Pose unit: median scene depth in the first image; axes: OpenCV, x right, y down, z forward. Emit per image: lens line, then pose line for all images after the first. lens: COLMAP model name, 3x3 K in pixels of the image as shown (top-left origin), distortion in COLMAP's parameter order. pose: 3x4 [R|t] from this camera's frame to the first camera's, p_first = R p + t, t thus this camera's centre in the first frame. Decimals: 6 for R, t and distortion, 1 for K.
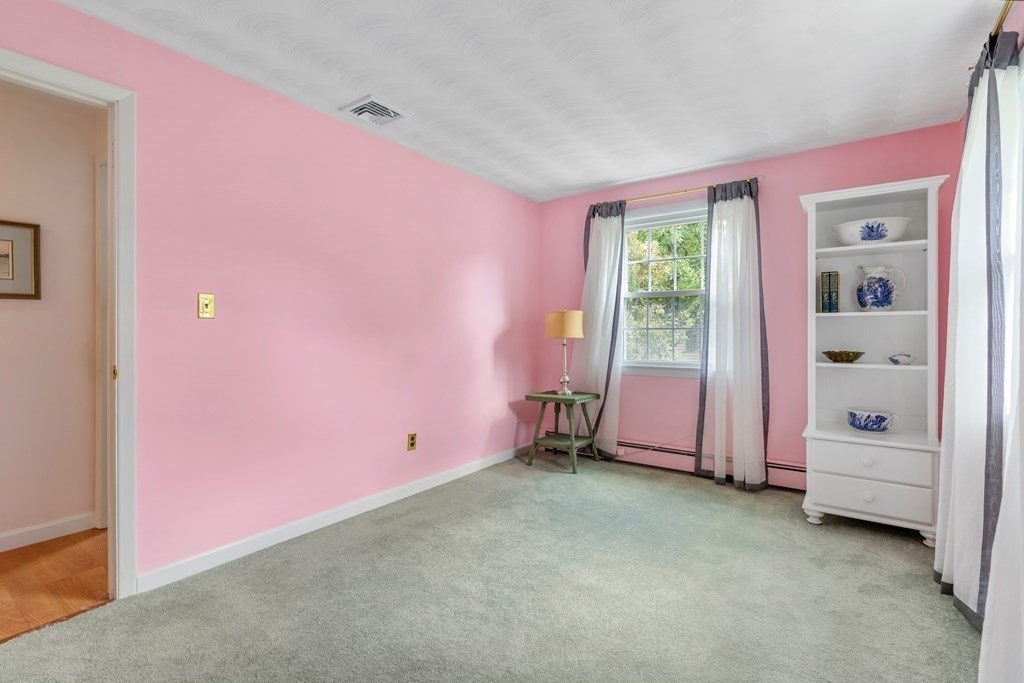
lens RADIAL K [[449.0, 0, 514.0], [0, 449.0, 335.8], [0, 0, 1]] dist [-0.000728, -0.000145]
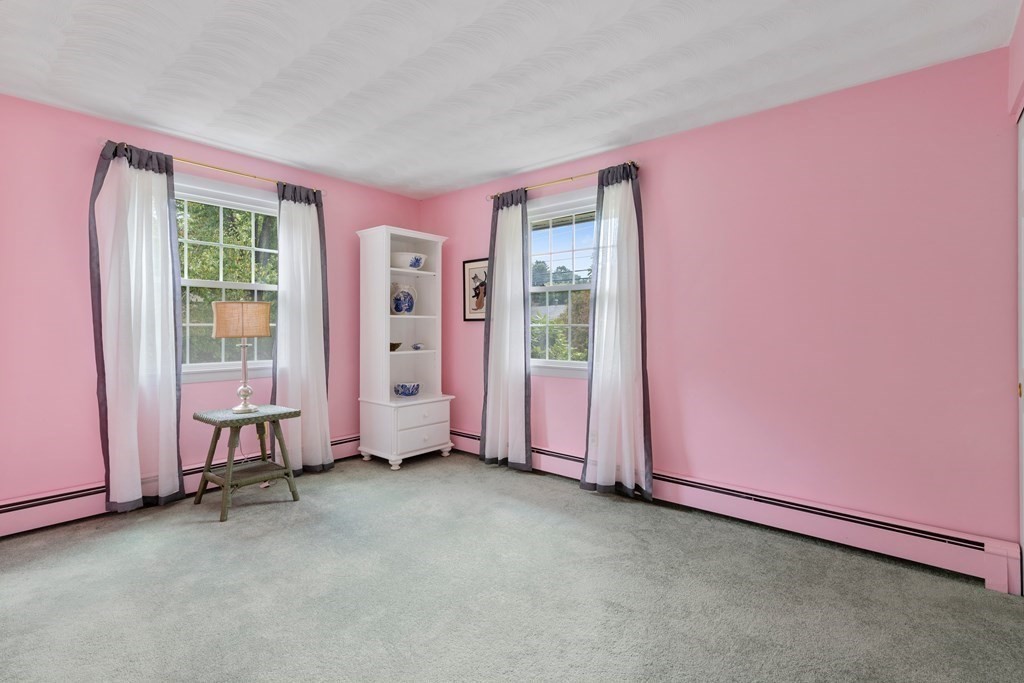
lens RADIAL K [[449.0, 0, 514.0], [0, 449.0, 335.8], [0, 0, 1]] dist [-0.000728, -0.000145]
pose [[0.108841, -0.020376, 0.993850, -0.577721], [0.011074, 0.999753, 0.019284, -0.009490], [-0.993997, 0.008907, 0.109040, 0.447863]]
